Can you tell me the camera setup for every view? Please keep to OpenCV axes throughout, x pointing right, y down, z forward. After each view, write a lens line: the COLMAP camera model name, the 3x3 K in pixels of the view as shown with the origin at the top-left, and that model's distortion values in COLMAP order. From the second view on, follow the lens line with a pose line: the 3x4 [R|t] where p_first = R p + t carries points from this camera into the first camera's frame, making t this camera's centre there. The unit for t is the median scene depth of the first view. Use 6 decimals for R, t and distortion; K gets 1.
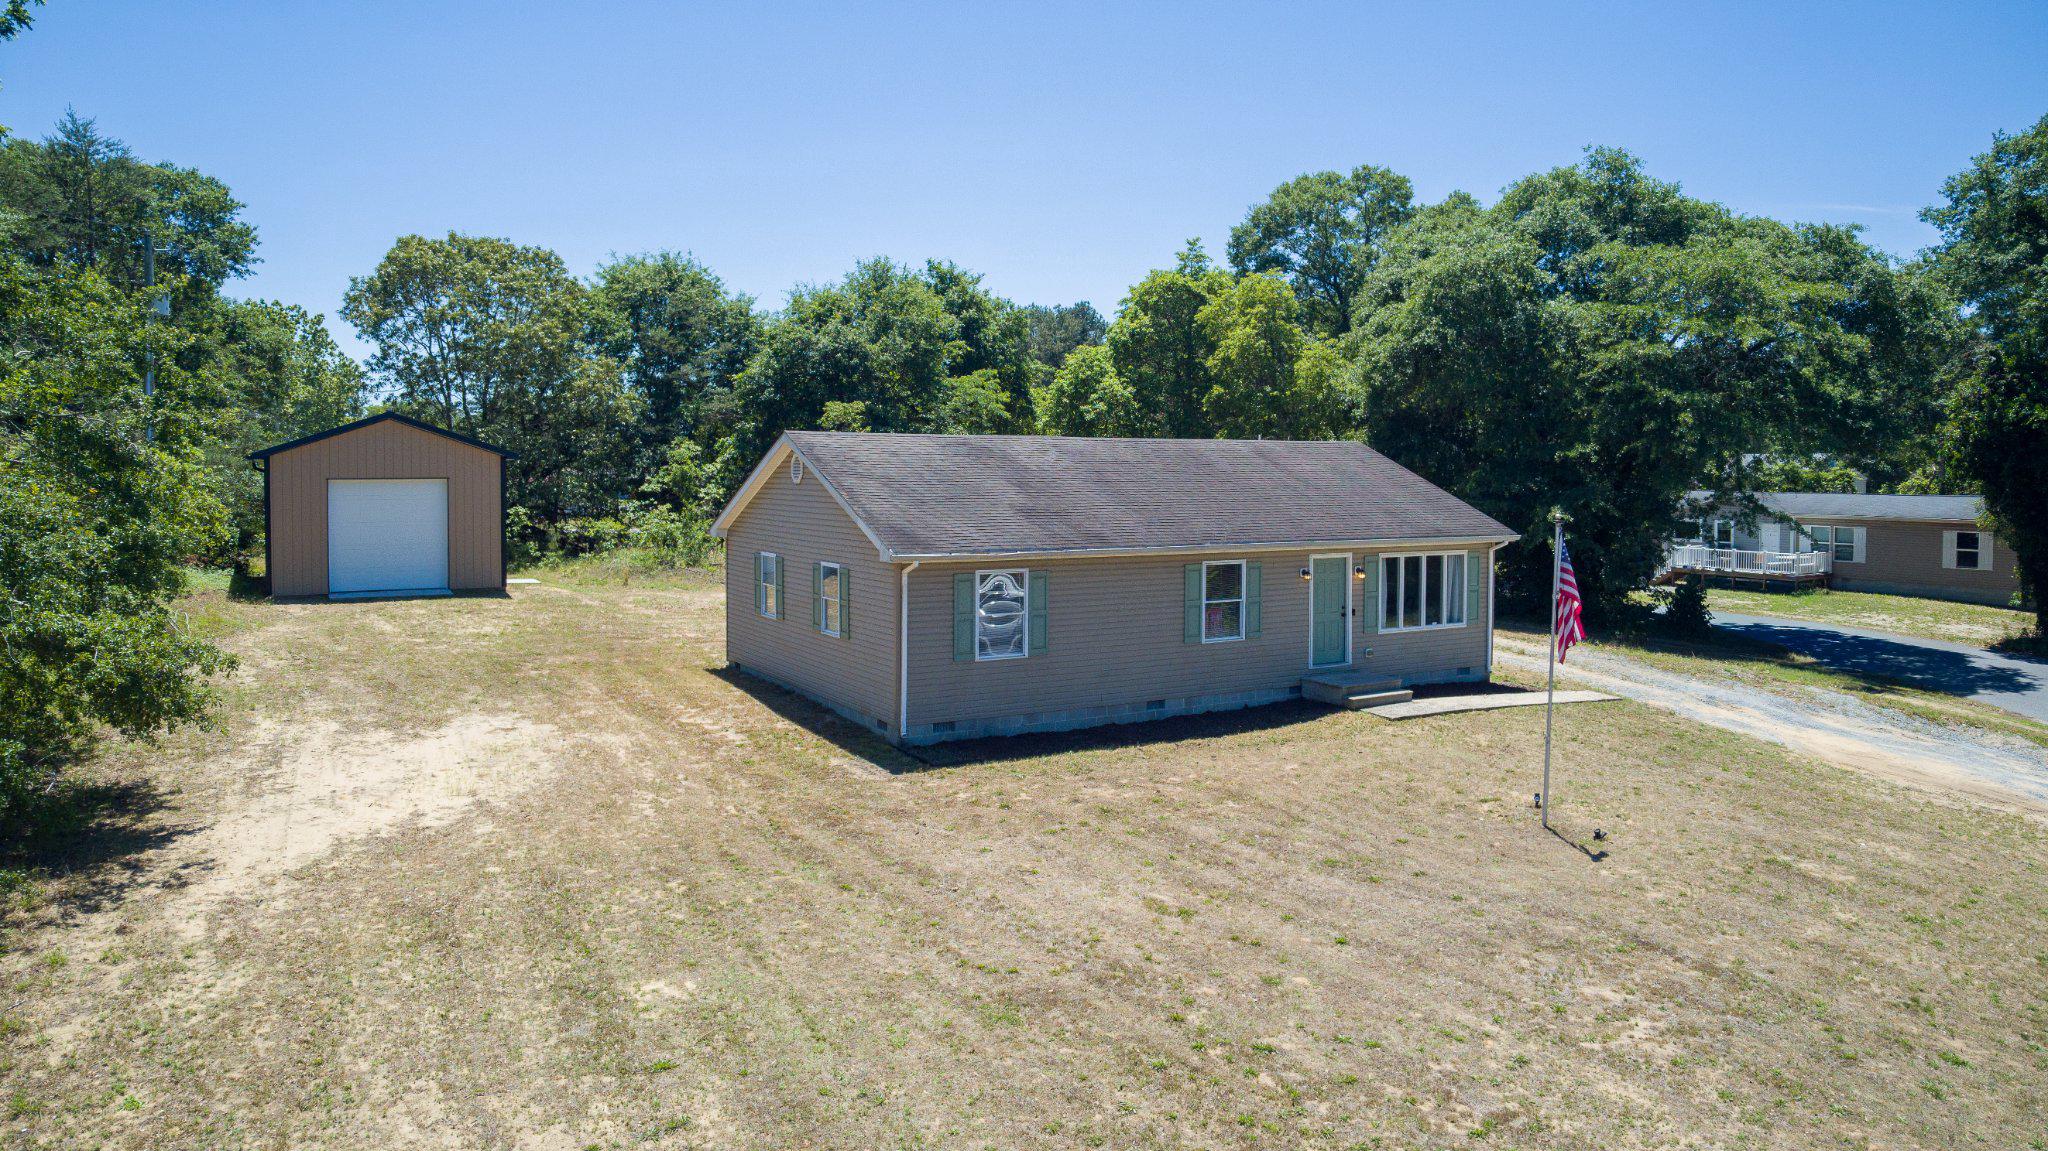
lens RADIAL K [[1341.4, 0, 1039.7], [0, 1341.4, 525.9], [0, 0, 1]] dist [-0.091817, 0.003363]
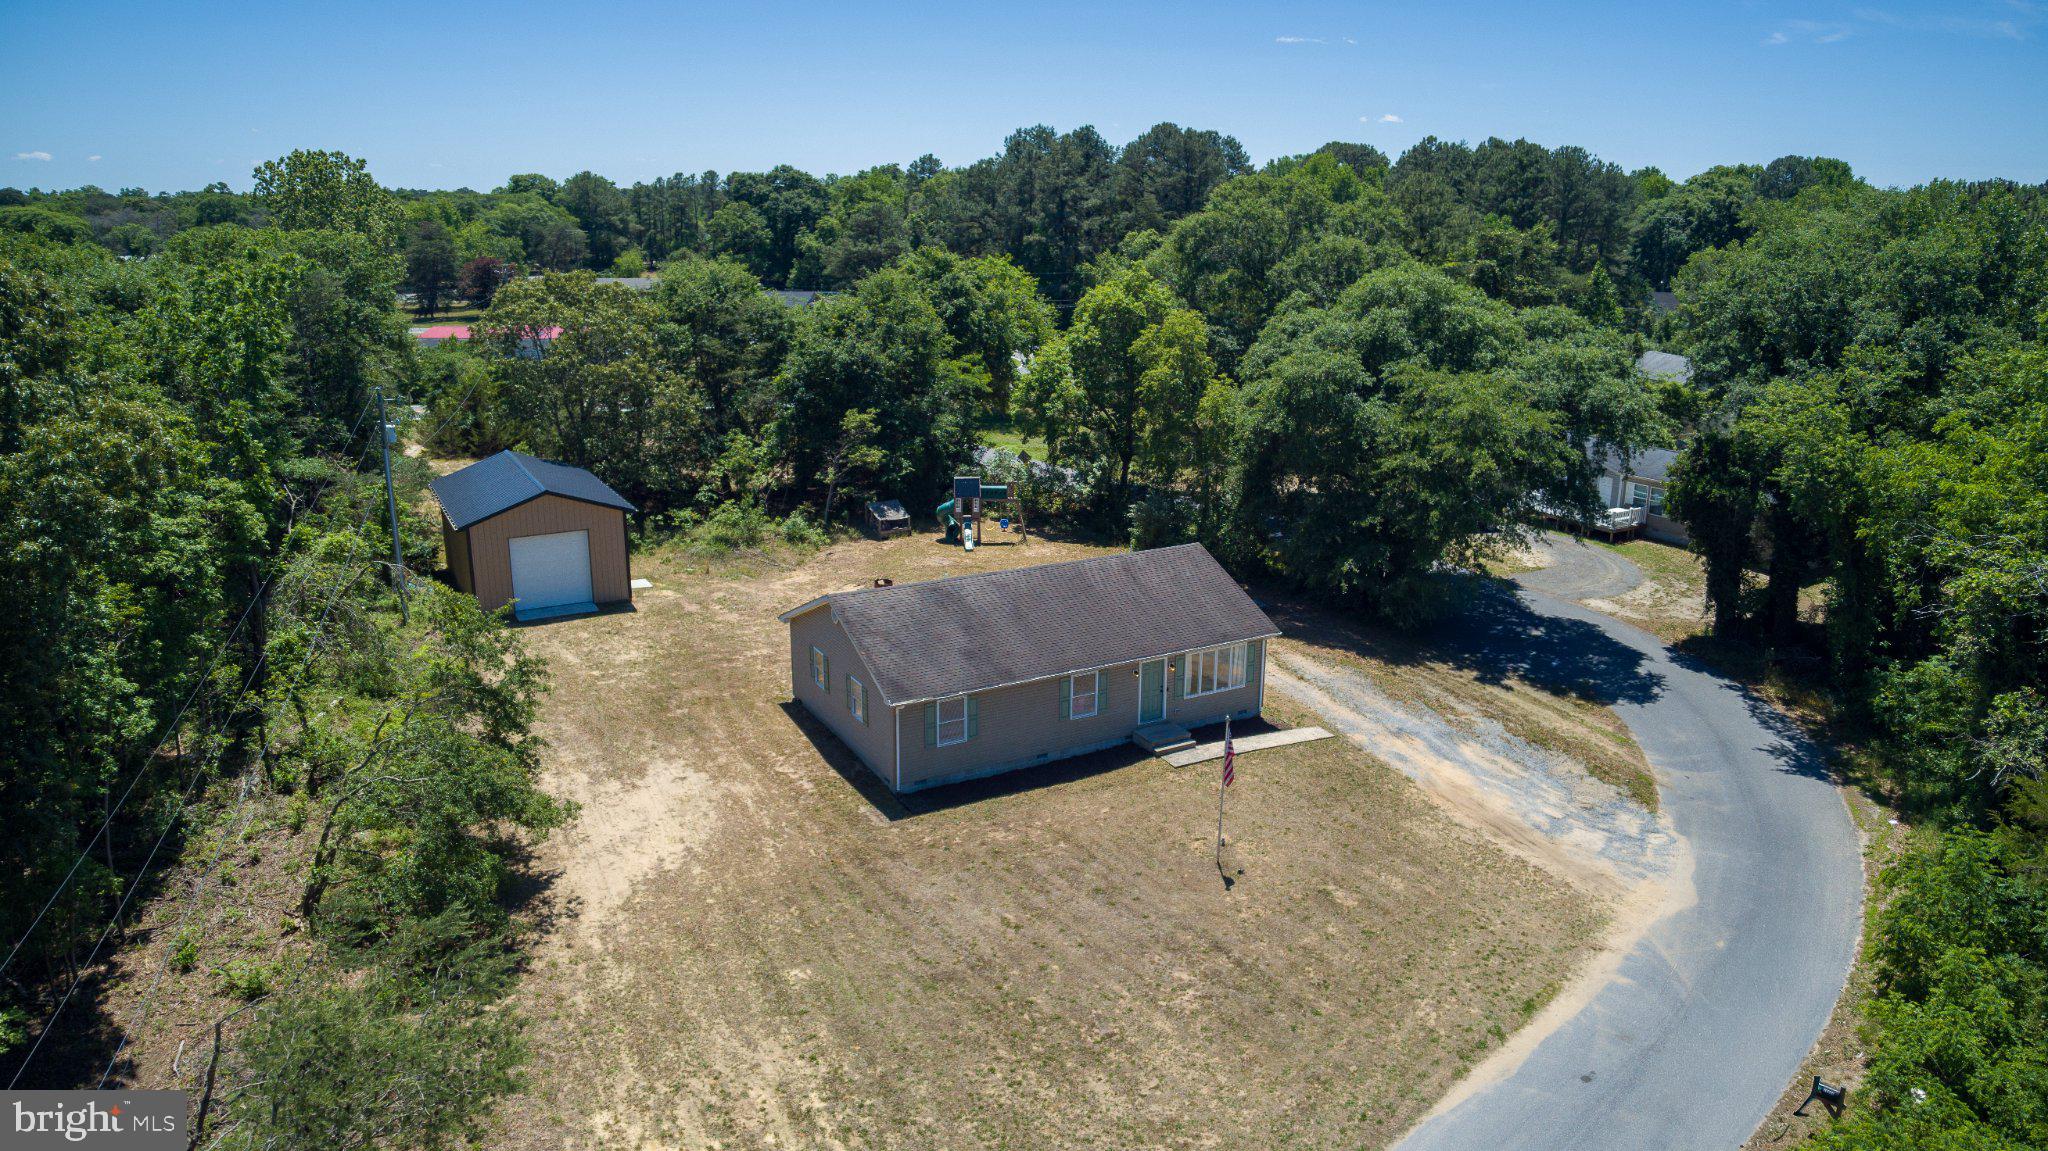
lens RADIAL K [[1358.0, 0, 1033.6], [0, 1358.0, 577.3], [0, 0, 1]] dist [-0.081565, -0.001358]
pose [[0.999765, 0.008576, -0.019919, 0.154022], [-0.003777, 0.973303, 0.229494, -0.714011], [0.021355, -0.229365, 0.973106, -0.967971]]
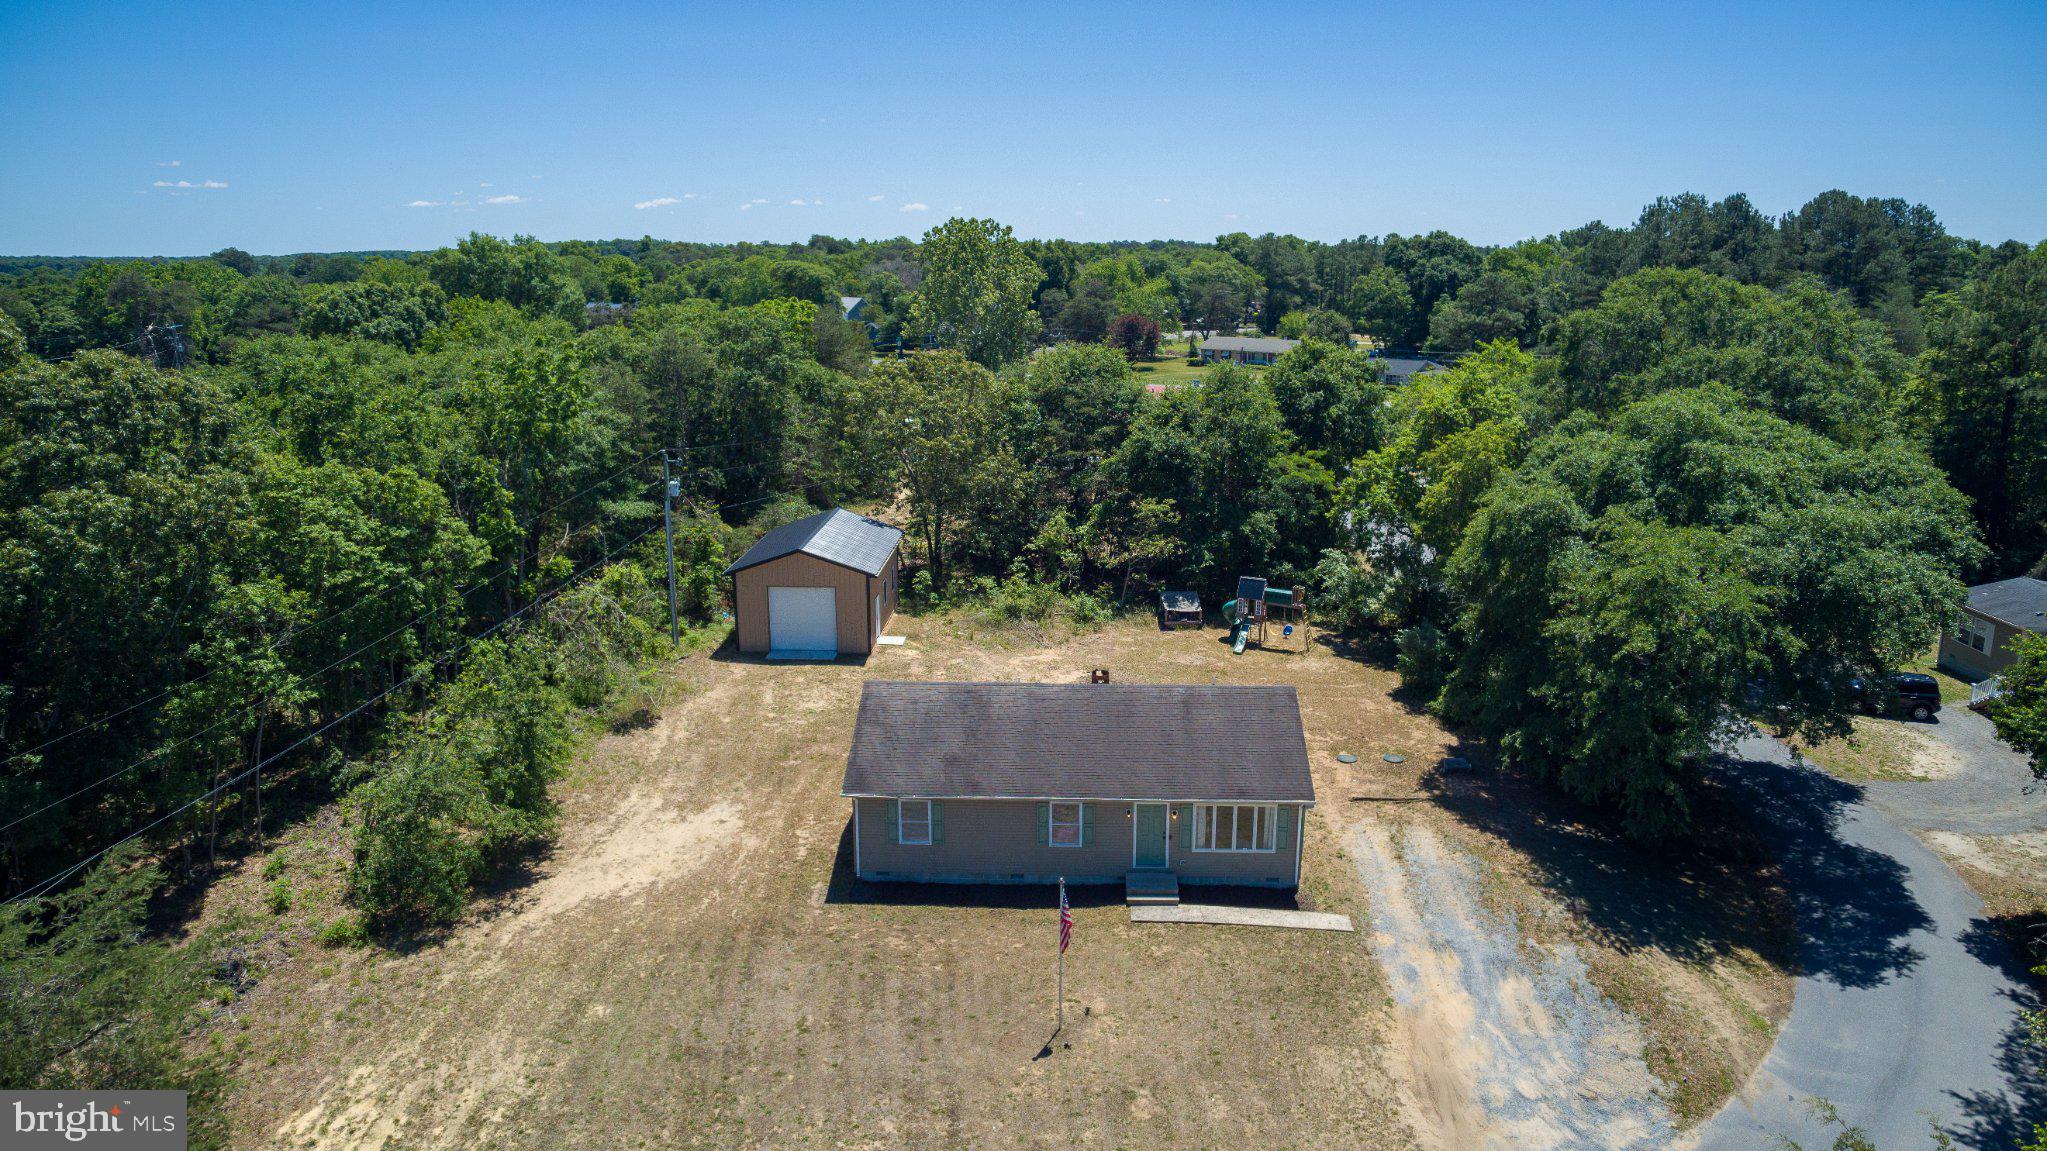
lens RADIAL K [[1349.3, 0, 1031.0], [0, 1349.3, 575.1], [0, 0, 1]] dist [-0.098957, -0.003924]
pose [[0.839904, 0.124097, -0.528357, 1.375929], [-0.019322, 0.979728, 0.199398, -0.844440], [0.542391, -0.157267, 0.825275, -0.520032]]
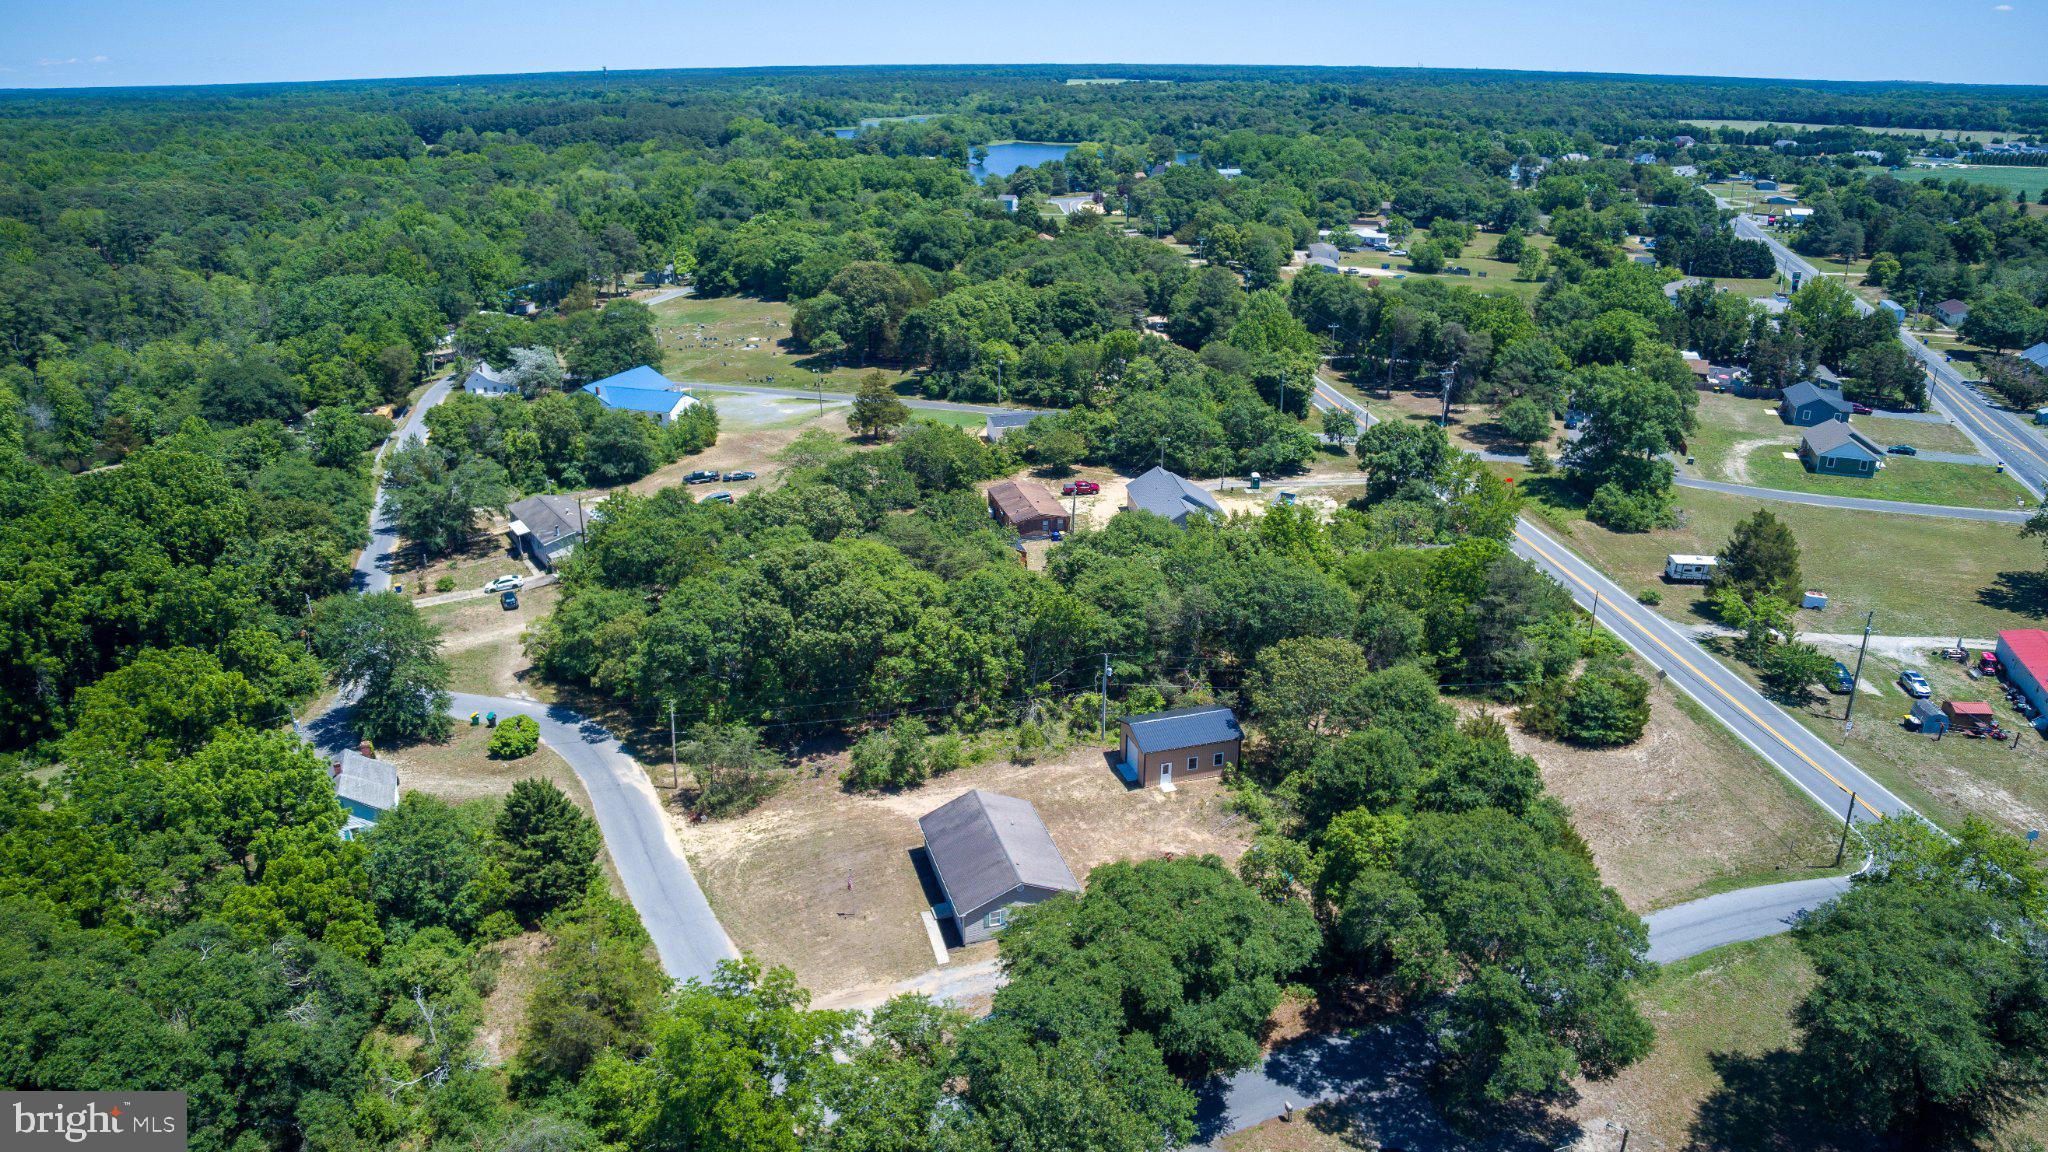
lens RADIAL K [[1353.9, 0, 1035.4], [0, 1353.9, 575.1], [0, 0, 1]] dist [-0.113399, 0.036991]
pose [[-0.244697, 0.342672, -0.907028, 5.383549], [-0.032253, 0.932072, 0.360835, -3.531934], [0.969063, 0.117550, -0.217023, 3.100876]]
